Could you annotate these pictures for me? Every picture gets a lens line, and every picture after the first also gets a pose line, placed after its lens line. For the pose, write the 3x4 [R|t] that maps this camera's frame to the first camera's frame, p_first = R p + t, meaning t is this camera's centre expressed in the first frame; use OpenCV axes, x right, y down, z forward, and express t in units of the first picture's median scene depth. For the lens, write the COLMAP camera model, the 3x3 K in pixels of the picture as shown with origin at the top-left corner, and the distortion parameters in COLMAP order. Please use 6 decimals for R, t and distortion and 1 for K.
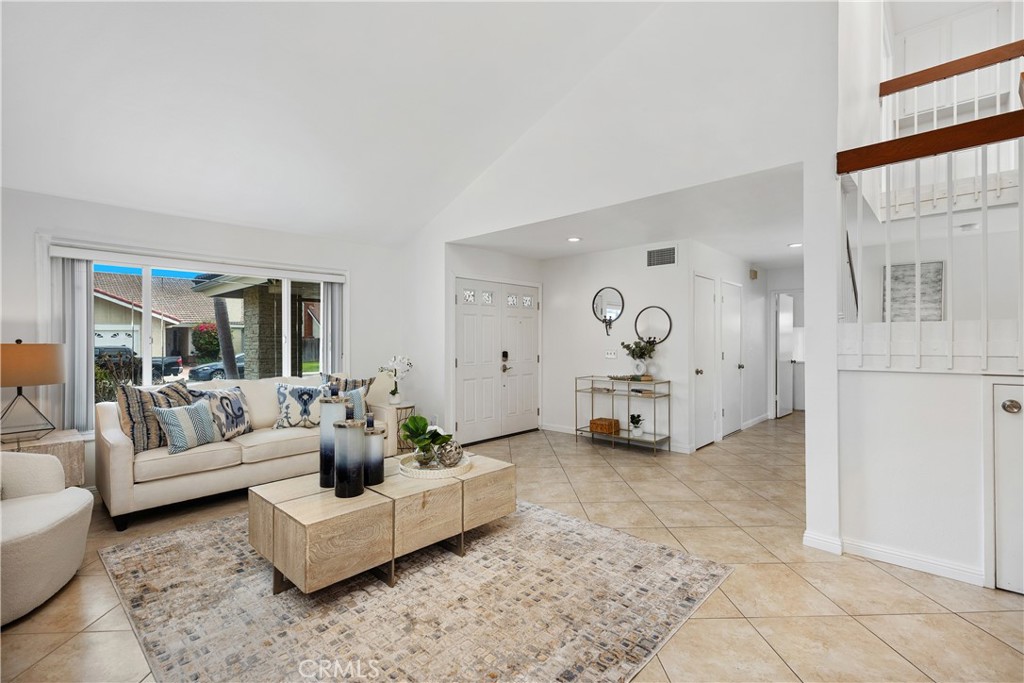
lens RADIAL K [[461.9, 0, 511.2], [0, 461.9, 340.5], [0, 0, 1]] dist [0.005371, -0.002080]
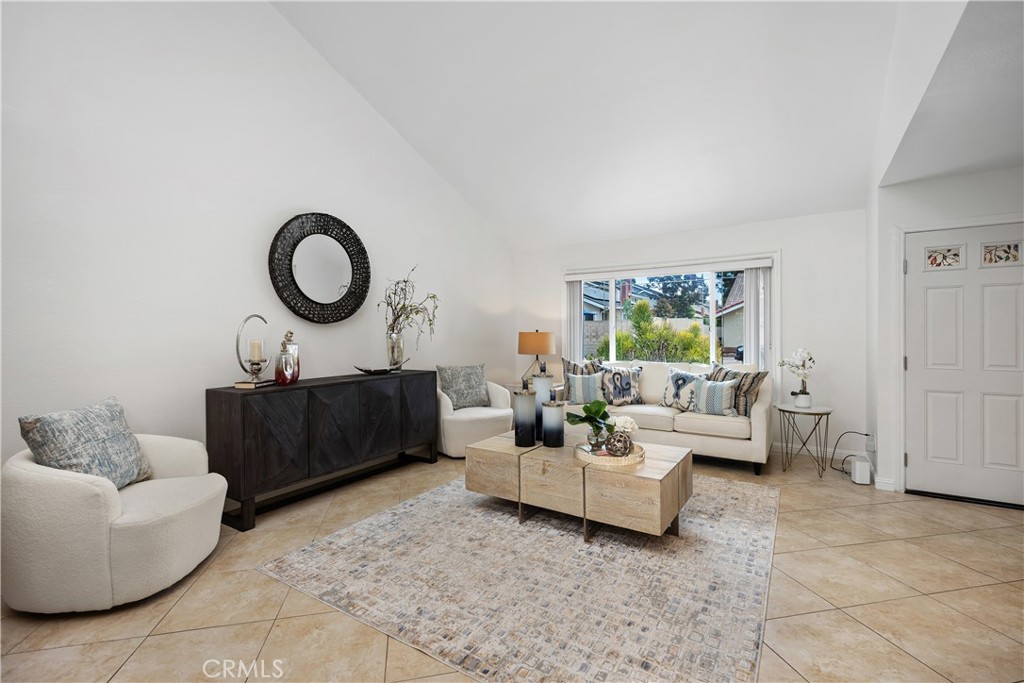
lens RADIAL K [[461.9, 0, 512.7], [0, 461.9, 334.5], [0, 0, 1]] dist [0.005371, -0.002080]
pose [[0.173212, 0.007489, -0.984856, 0.566117], [0.003120, 0.999962, 0.008152, 0.001135], [0.984880, -0.004485, 0.173182, 0.436444]]
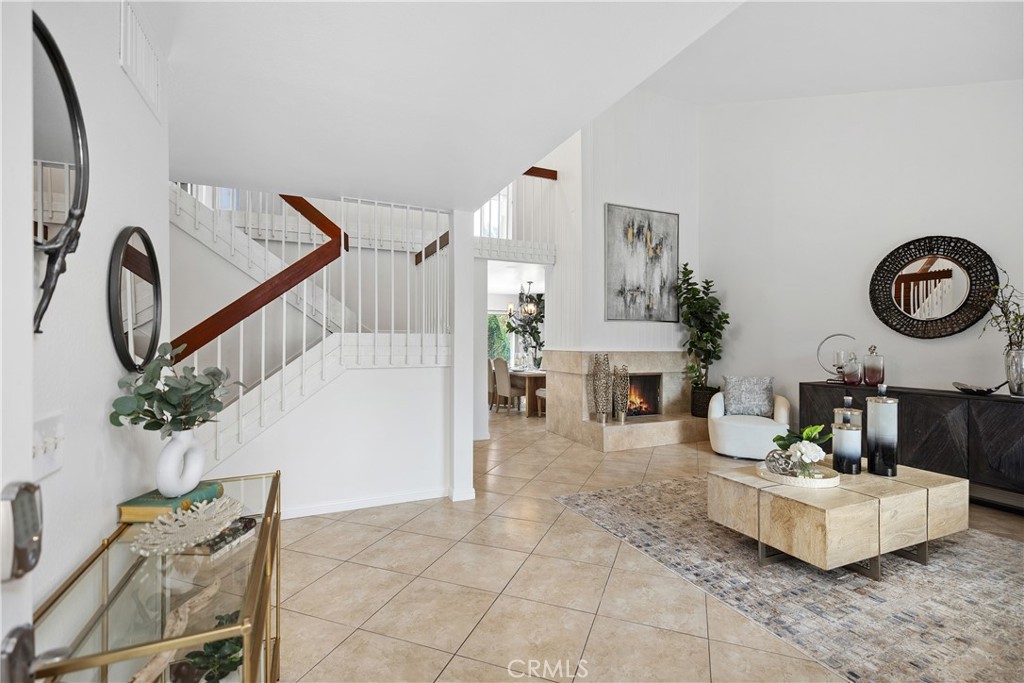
lens RADIAL K [[461.9, 0, 515.4], [0, 461.9, 345.6], [0, 0, 1]] dist [0.005371, -0.002080]
pose [[-0.923863, -0.003391, 0.382709, 0.008902], [0.000956, 0.999937, 0.011169, -0.011952], [-0.382723, 0.010684, -0.923801, 1.517795]]
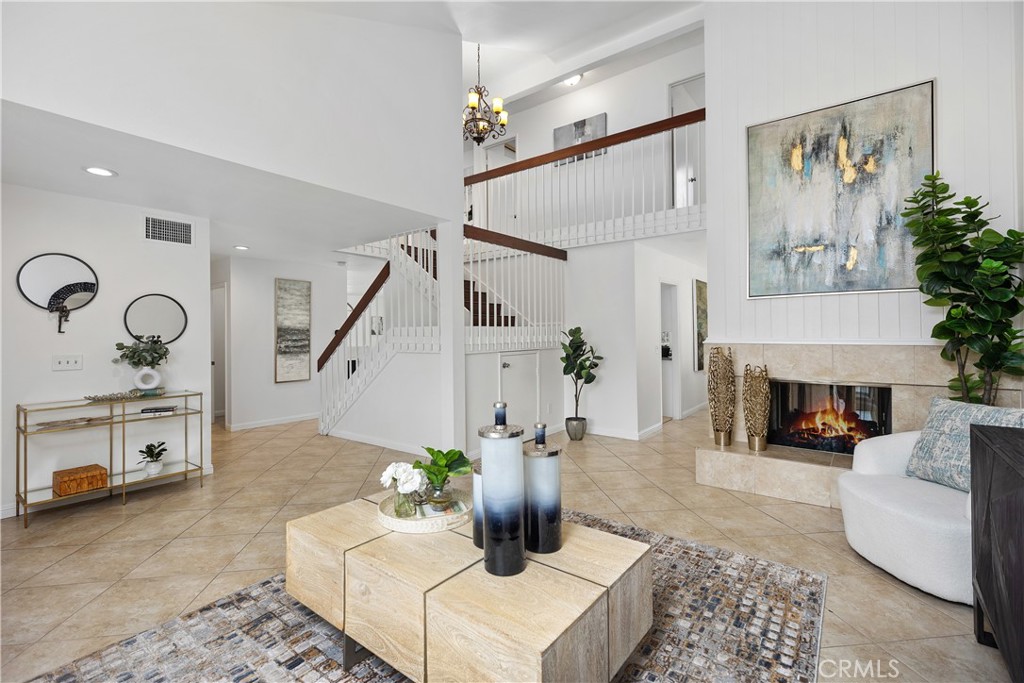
lens RADIAL K [[461.9, 0, 512.5], [0, 461.9, 332.9], [0, 0, 1]] dist [0.005371, -0.002080]
pose [[-0.098691, 0.006755, 0.995095, -0.639813], [0.012584, 0.999905, -0.005539, -0.001020], [-0.995039, 0.011976, -0.098767, 0.660852]]
